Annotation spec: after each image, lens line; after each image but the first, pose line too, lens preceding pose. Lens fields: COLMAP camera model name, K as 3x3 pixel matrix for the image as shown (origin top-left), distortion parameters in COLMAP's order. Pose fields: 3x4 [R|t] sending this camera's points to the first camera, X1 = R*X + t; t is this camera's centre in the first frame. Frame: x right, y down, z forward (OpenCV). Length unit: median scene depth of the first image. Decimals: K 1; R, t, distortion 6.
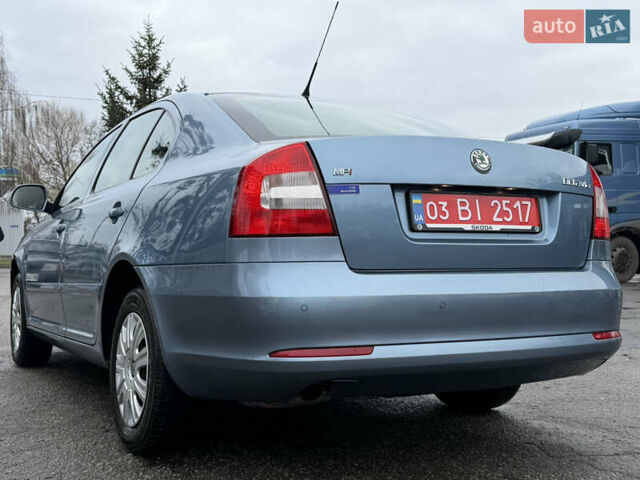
lens RADIAL K [[780.7, 0, 323.1], [0, 780.7, 238.6], [0, 0, 1]] dist [0.195546, -0.396325]
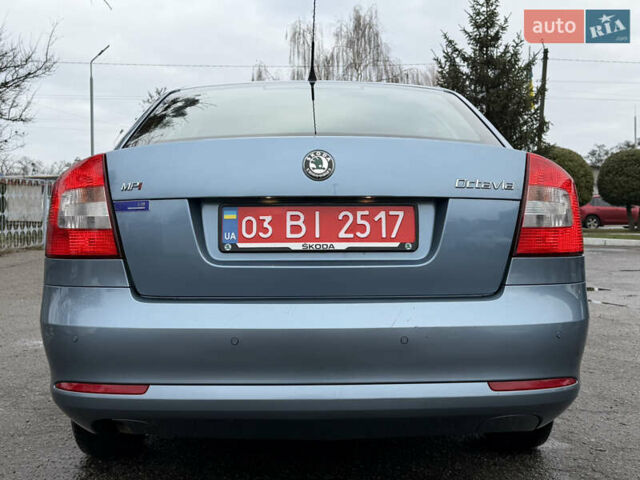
lens RADIAL K [[780.7, 0, 323.1], [0, 780.7, 238.6], [0, 0, 1]] dist [0.195546, -0.396325]
pose [[0.887154, 0.013258, -0.461282, 0.582504], [0.011693, 0.998620, 0.051191, -0.063796], [0.461324, -0.050809, 0.885776, 0.276232]]
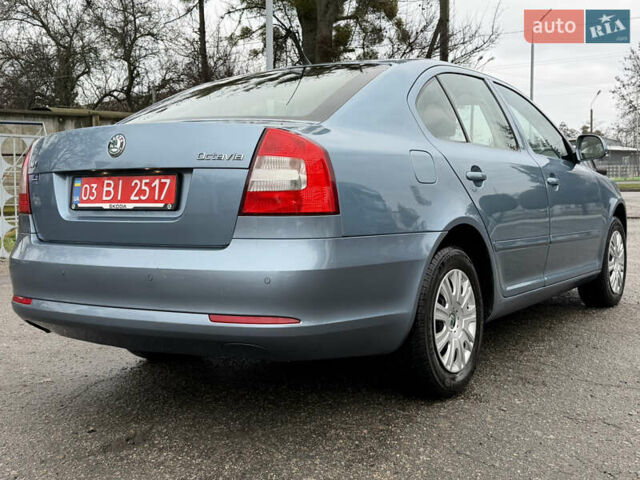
lens RADIAL K [[780.7, 0, 323.1], [0, 780.7, 238.6], [0, 0, 1]] dist [0.195546, -0.396325]
pose [[0.472089, 0.052534, -0.879984, 1.319276], [0.037876, 0.996092, 0.079785, -0.046309], [0.880737, -0.070995, 0.468255, 0.727636]]
